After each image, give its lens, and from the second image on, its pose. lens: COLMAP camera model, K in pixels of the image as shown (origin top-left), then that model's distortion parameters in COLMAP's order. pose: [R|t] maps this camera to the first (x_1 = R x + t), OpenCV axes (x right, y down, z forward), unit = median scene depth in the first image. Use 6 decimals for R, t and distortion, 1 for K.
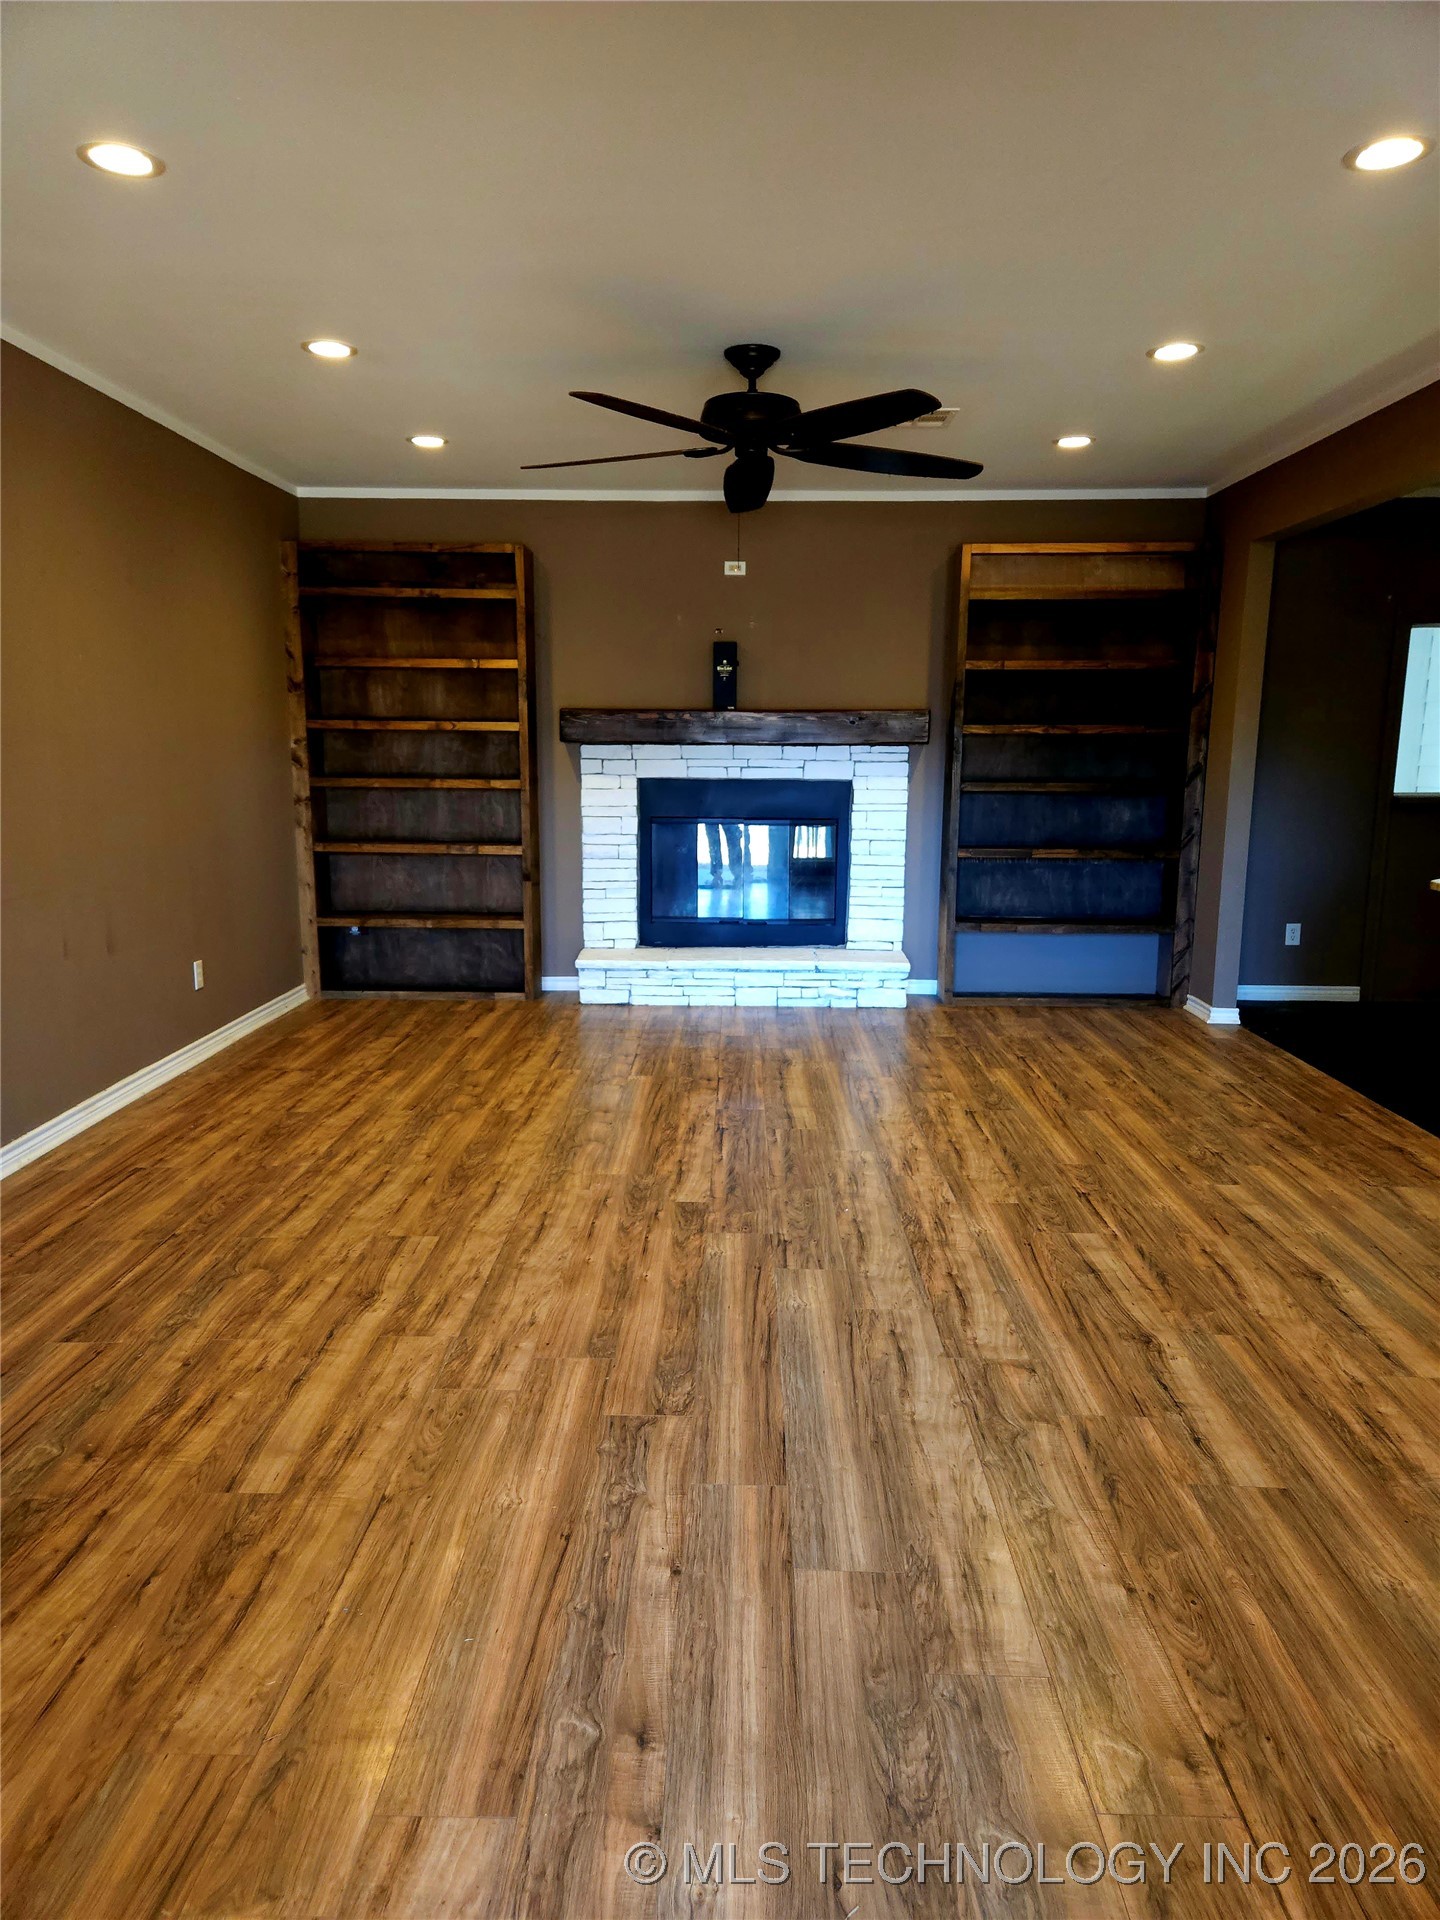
lens RADIAL K [[1292.1, 0, 709.6], [0, 1292.1, 967.2], [0, 0, 1]] dist [0.074790, -0.063397]
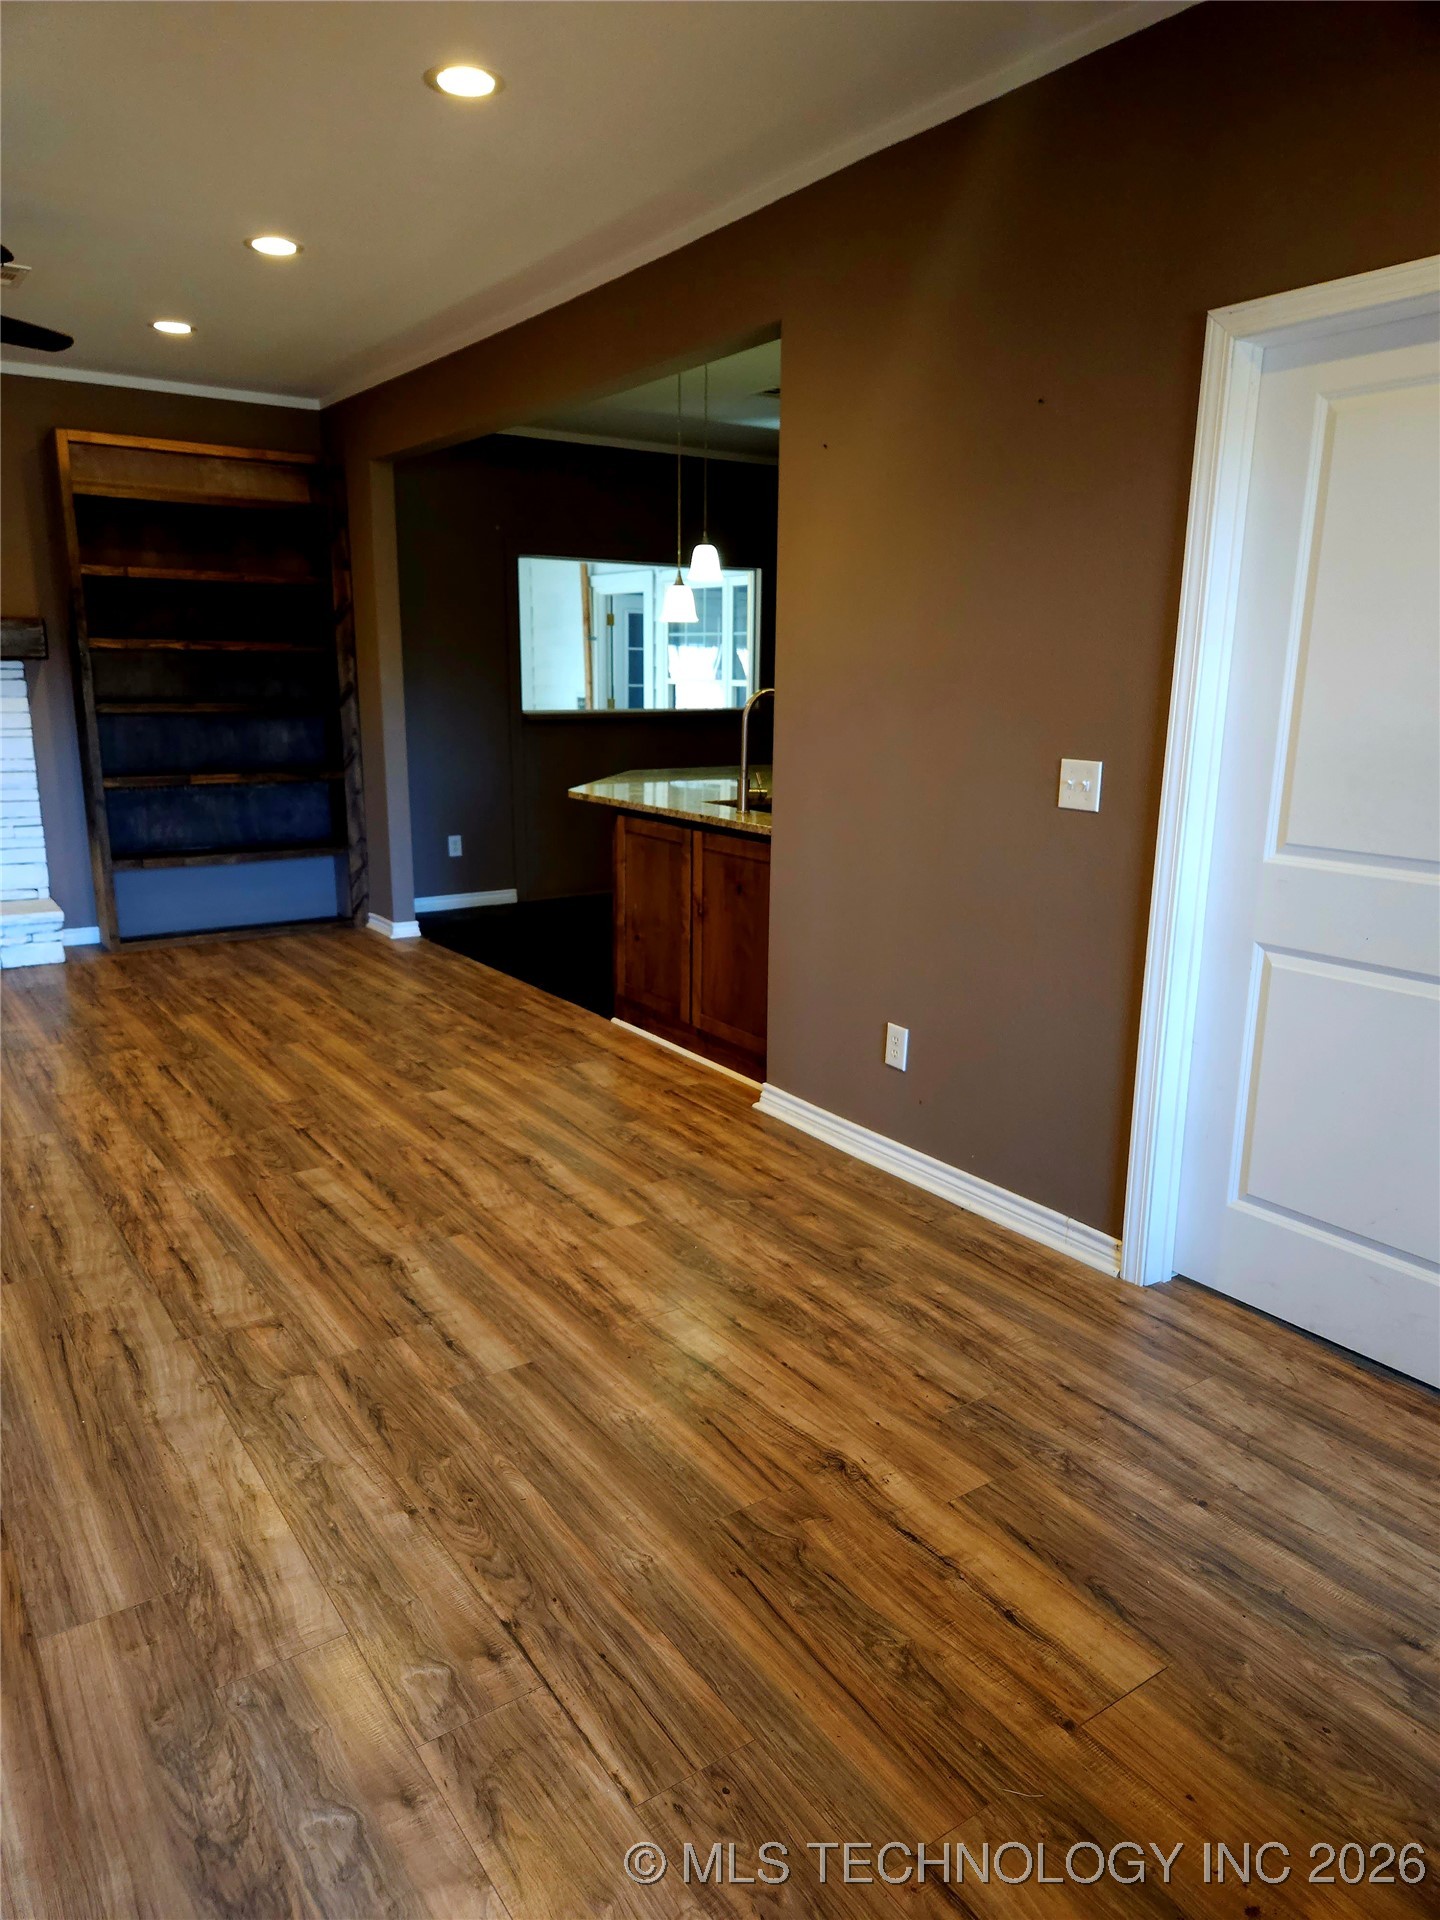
lens RADIAL K [[1292.1, 0, 709.6], [0, 1292.1, 967.2], [0, 0, 1]] dist [0.074790, -0.063397]
pose [[0.808772, -0.133014, 0.572883, -0.008408], [0.098437, 0.990963, 0.091117, -0.005393], [-0.579826, -0.017300, 0.814557, 0.030176]]
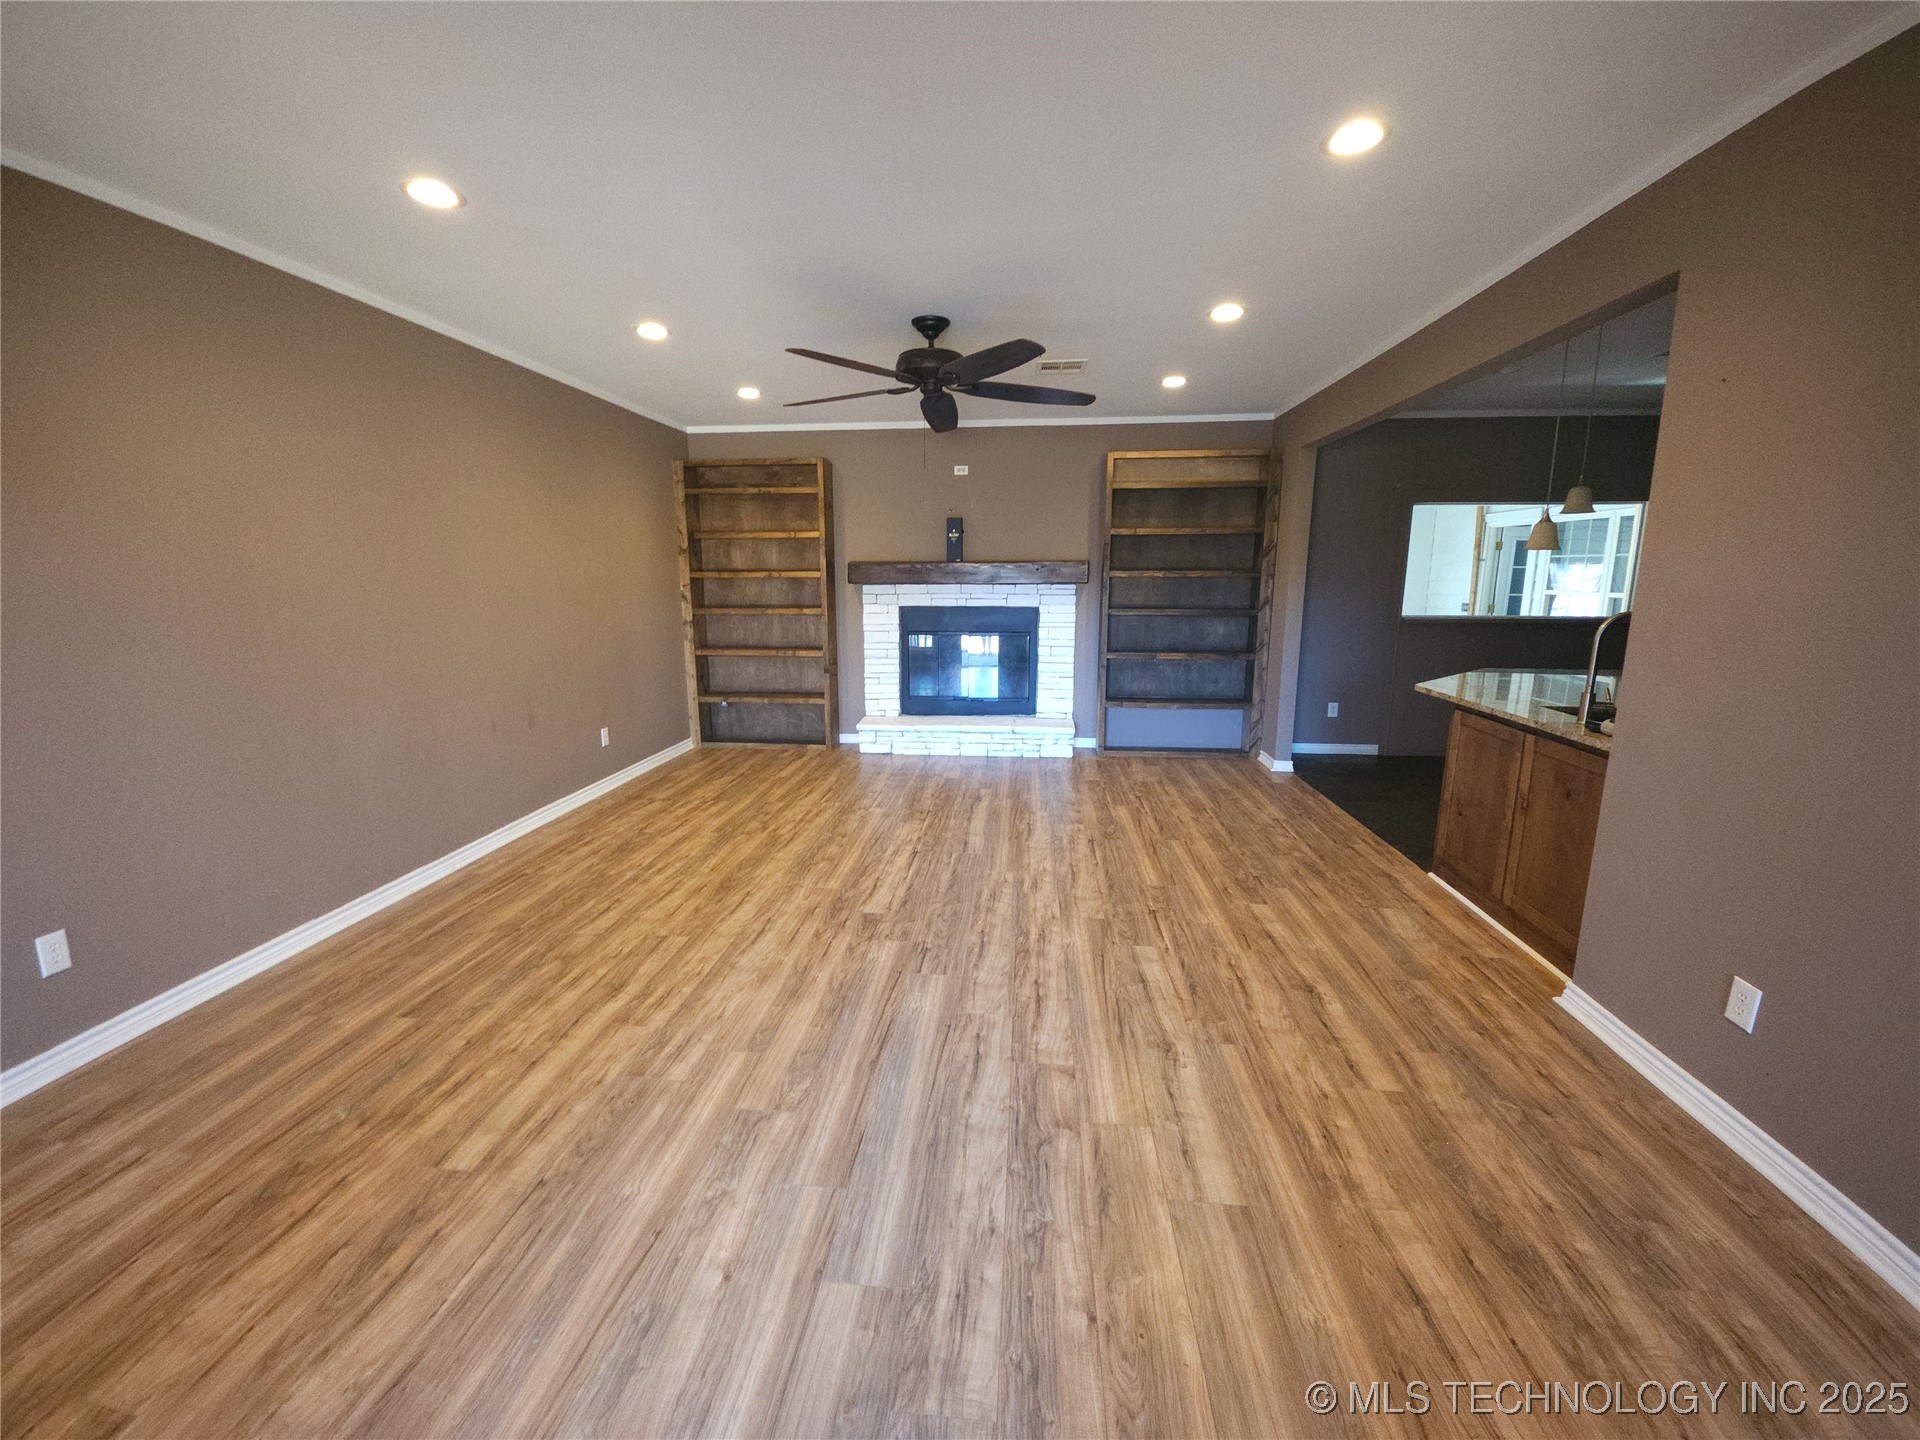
lens RADIAL K [[759.9, 0, 951.4], [0, 759.9, 716.7], [0, 0, 1]] dist [-0.000712, -0.009932]
pose [[0.997011, 0.005758, -0.077041, 0.131882], [-0.004826, 0.999913, 0.012281, -0.044400], [0.077105, -0.011872, 0.996952, 0.169226]]
